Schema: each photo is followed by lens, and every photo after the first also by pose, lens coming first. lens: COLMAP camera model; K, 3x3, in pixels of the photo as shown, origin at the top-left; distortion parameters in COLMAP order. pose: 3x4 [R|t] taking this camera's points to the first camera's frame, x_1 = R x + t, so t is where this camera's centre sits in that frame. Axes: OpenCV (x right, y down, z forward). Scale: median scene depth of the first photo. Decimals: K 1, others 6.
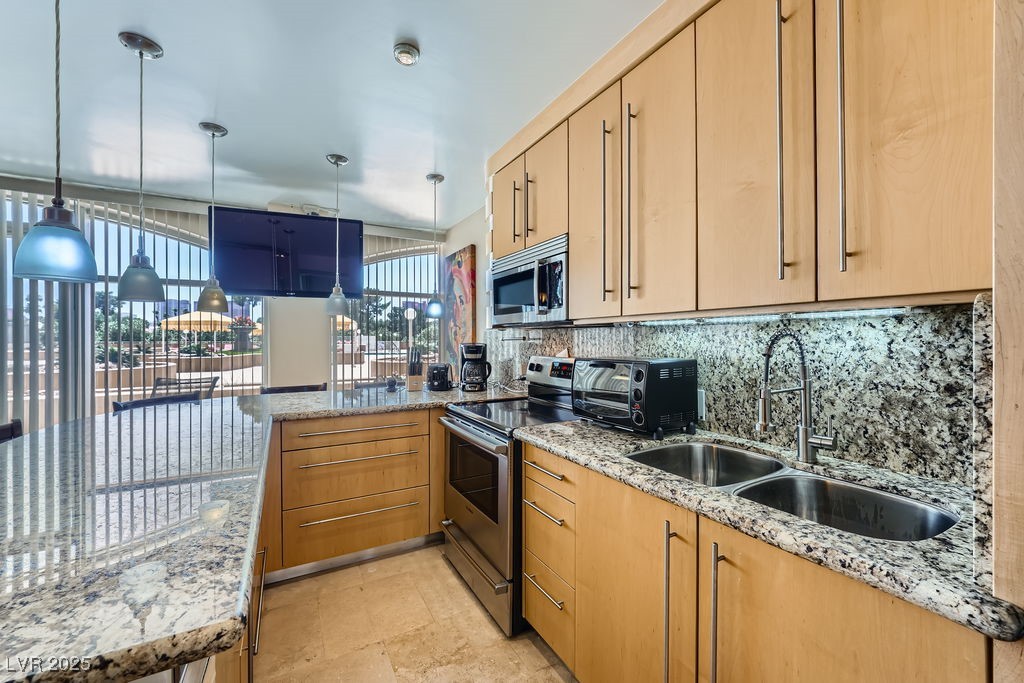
lens RADIAL K [[402.8, 0, 507.5], [0, 402.8, 341.1], [0, 0, 1]] dist [-0.013199, 0.005265]
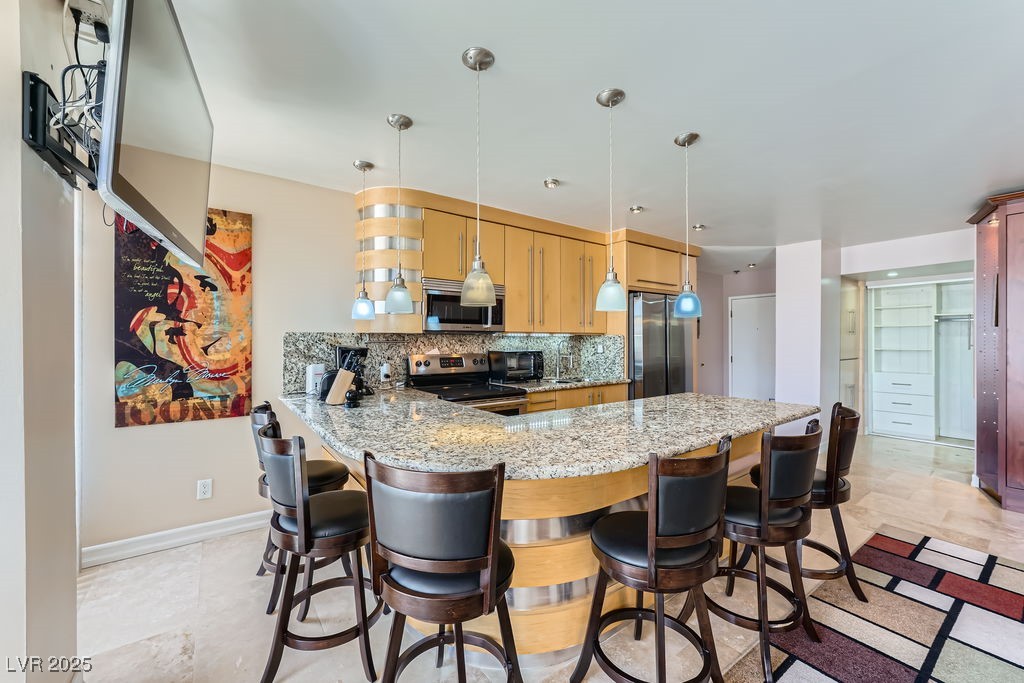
lens RADIAL K [[402.8, 0, 503.3], [0, 402.8, 341.8], [0, 0, 1]] dist [-0.013199, 0.005265]
pose [[-0.111273, -0.001857, 0.993788, -1.691162], [0.002240, 0.999995, 0.002119, -0.009856], [-0.993787, 0.002462, -0.111268, 1.195458]]
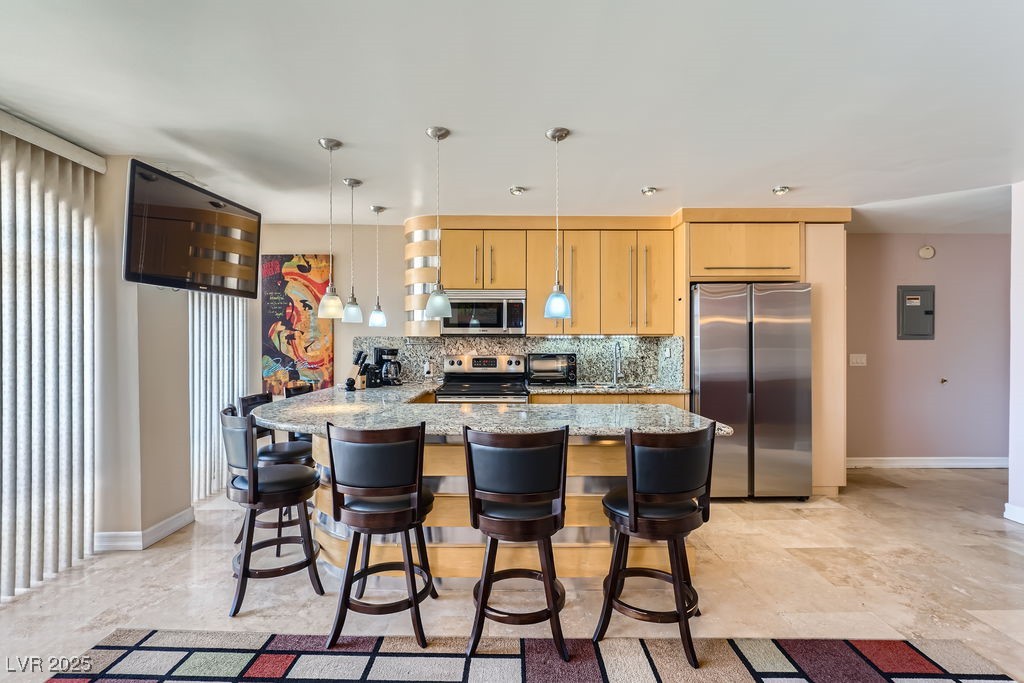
lens RADIAL K [[458.1, 0, 506.1], [0, 458.1, 346.5], [0, 0, 1]] dist [-0.000609, 0.001312]
pose [[0.481242, -0.005683, 0.876569, -1.791825], [0.001424, 0.999983, 0.005701, -0.006640], [-0.876586, -0.001495, 0.481242, 0.023906]]
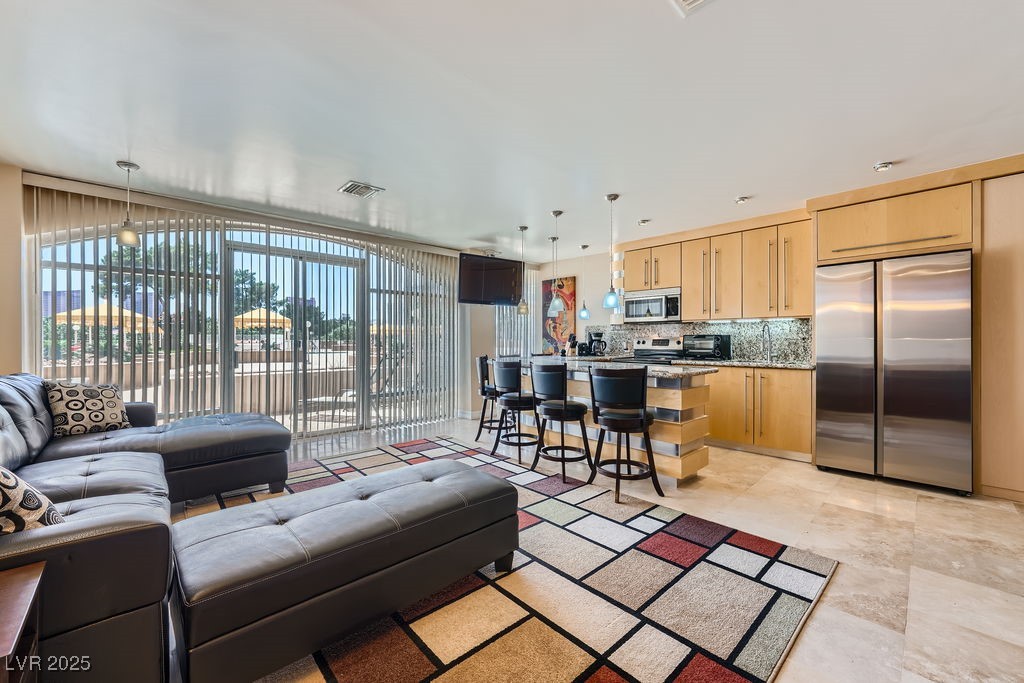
lens RADIAL K [[403.5, 0, 513.7], [0, 403.5, 340.0], [0, 0, 1]] dist [-0.002751, -0.000144]
pose [[0.968505, -0.000177, 0.248994, -1.498942], [0.000656, 0.999998, -0.001842, 0.075241], [-0.248993, 0.001947, 0.968503, -1.211237]]
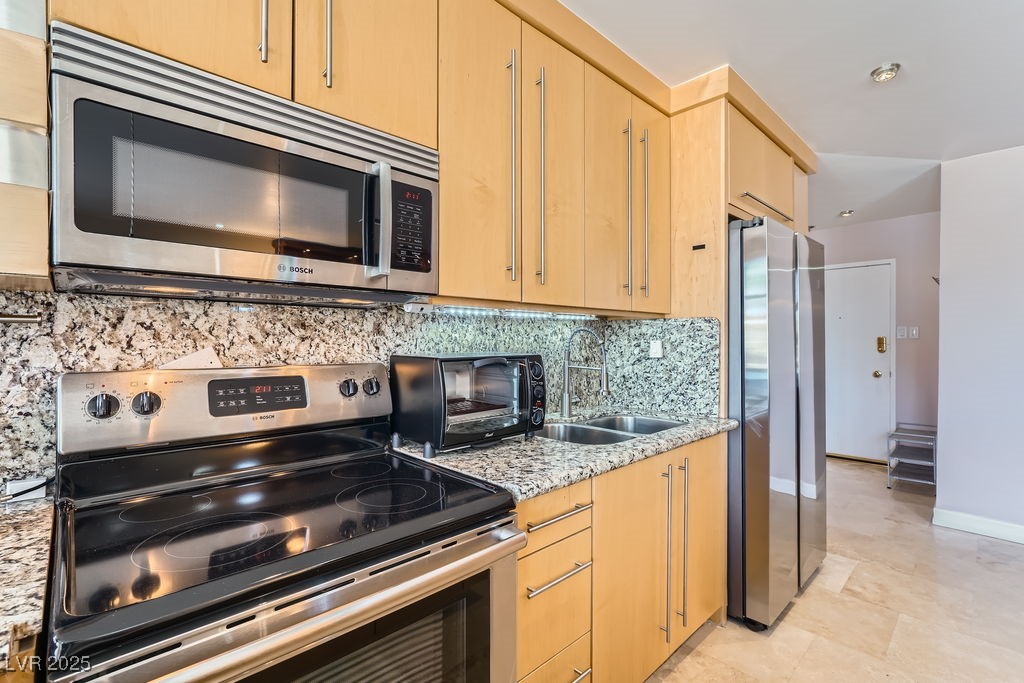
lens RADIAL K [[458.1, 0, 503.8], [0, 458.1, 341.7], [0, 0, 1]] dist [-0.000609, 0.001312]
pose [[-0.243666, -0.002996, 0.969855, -0.526066], [0.001223, 0.999993, 0.003397, 0.013488], [-0.969858, 0.002014, -0.243661, 1.052557]]
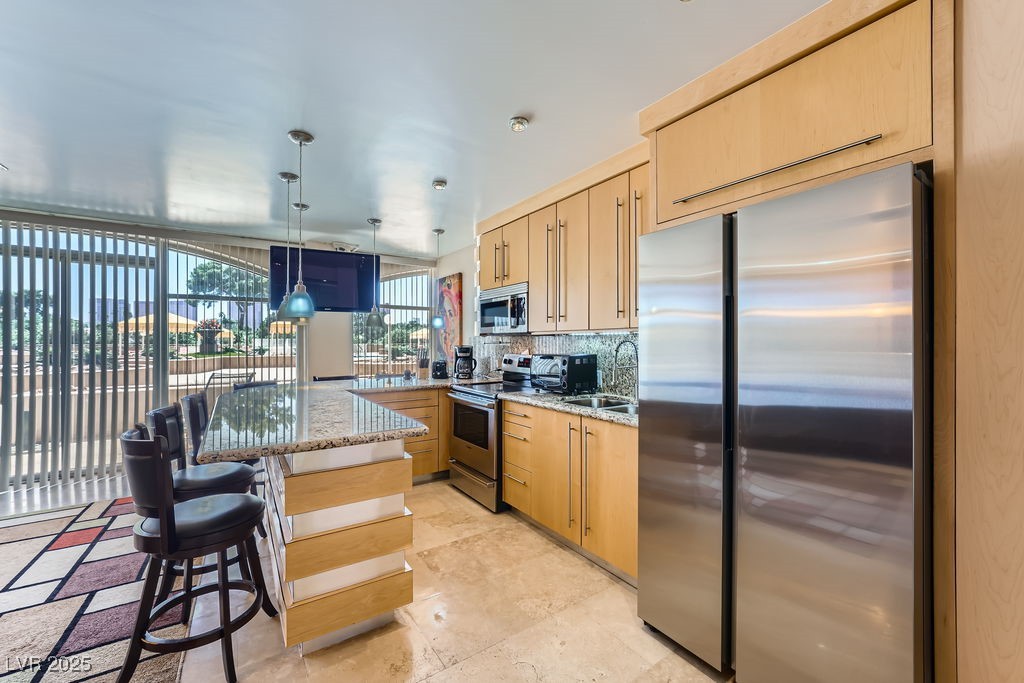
lens RADIAL K [[403.5, 0, 507.1], [0, 403.5, 340.8], [0, 0, 1]] dist [-0.002751, -0.000144]
pose [[0.996418, 0.000985, 0.084558, -0.083365], [-0.000304, 0.999967, -0.008065, -0.001321], [-0.084564, 0.008011, 0.996386, -0.695195]]
